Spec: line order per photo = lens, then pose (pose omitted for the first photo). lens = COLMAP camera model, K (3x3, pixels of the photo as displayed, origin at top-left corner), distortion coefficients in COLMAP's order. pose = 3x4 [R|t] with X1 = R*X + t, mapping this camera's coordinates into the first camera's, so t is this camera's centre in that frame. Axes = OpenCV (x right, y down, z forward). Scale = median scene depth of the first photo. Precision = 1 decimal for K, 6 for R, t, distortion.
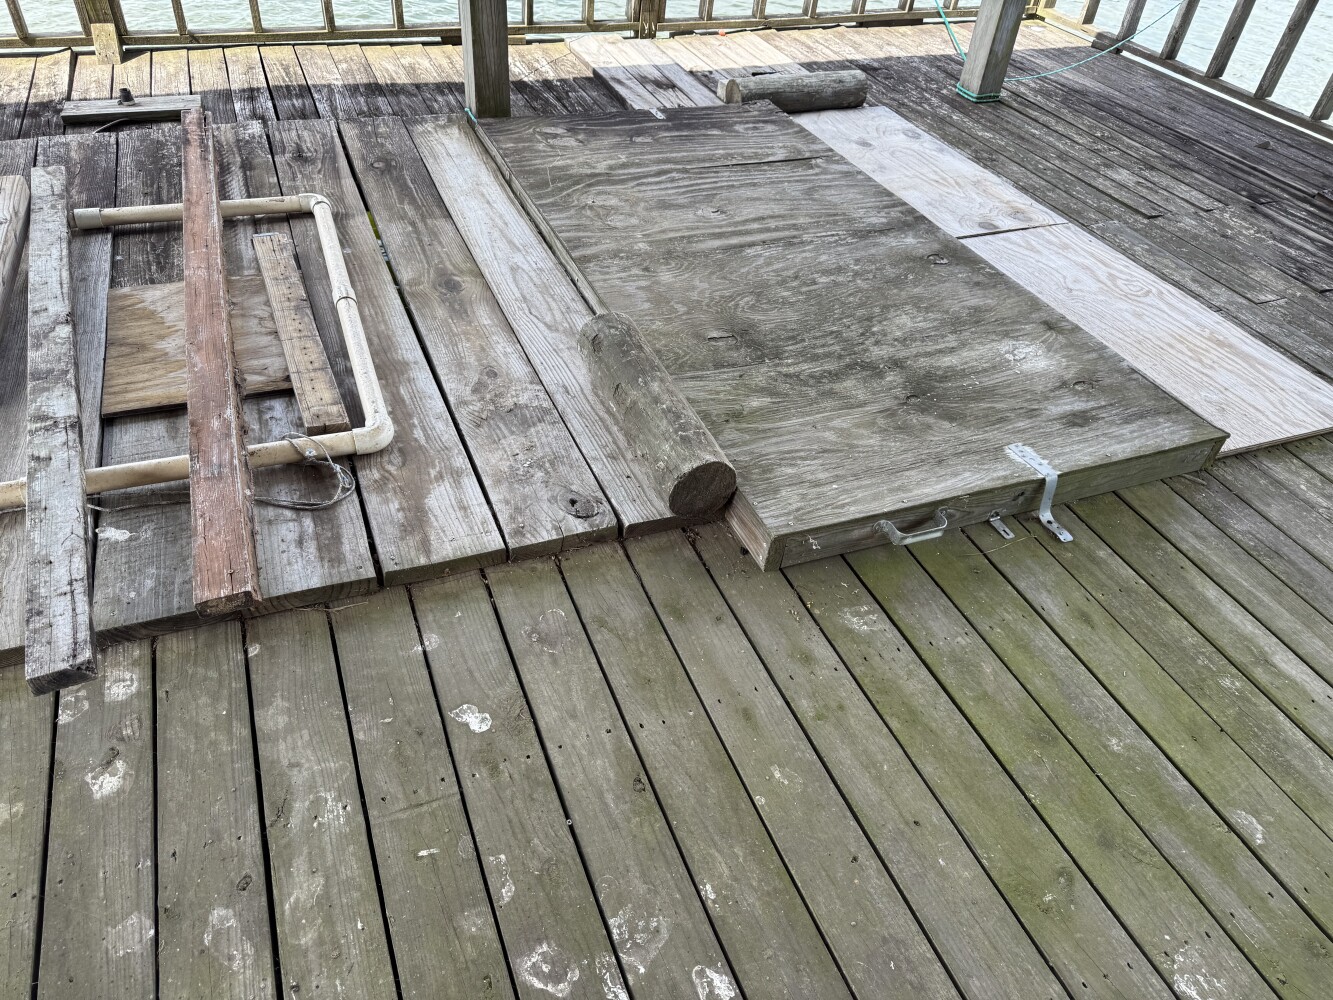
lens RADIAL K [[948.2, 0, 663.7], [0, 948.2, 496.8], [0, 0, 1]] dist [0.008614, -0.010388]
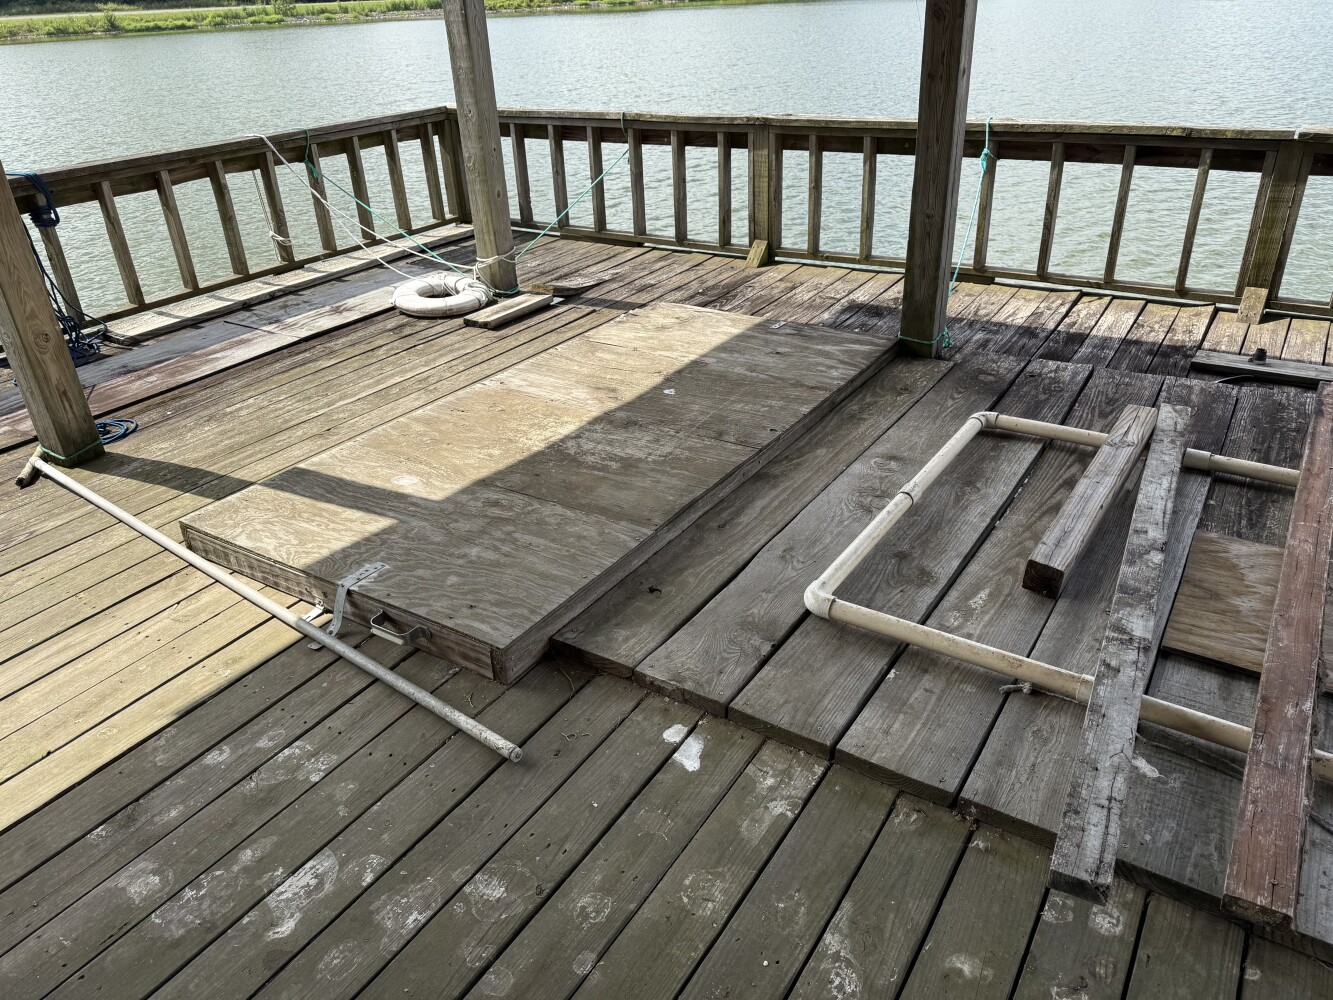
lens RADIAL K [[948.2, 0, 668.2], [0, 948.2, 499.8], [0, 0, 1]] dist [0.008614, -0.010388]
pose [[0.566904, 0.300822, -0.766894, -0.123808], [-0.465298, 0.885148, 0.003250, 0.014061], [0.679793, 0.354992, 0.641765, -0.051470]]
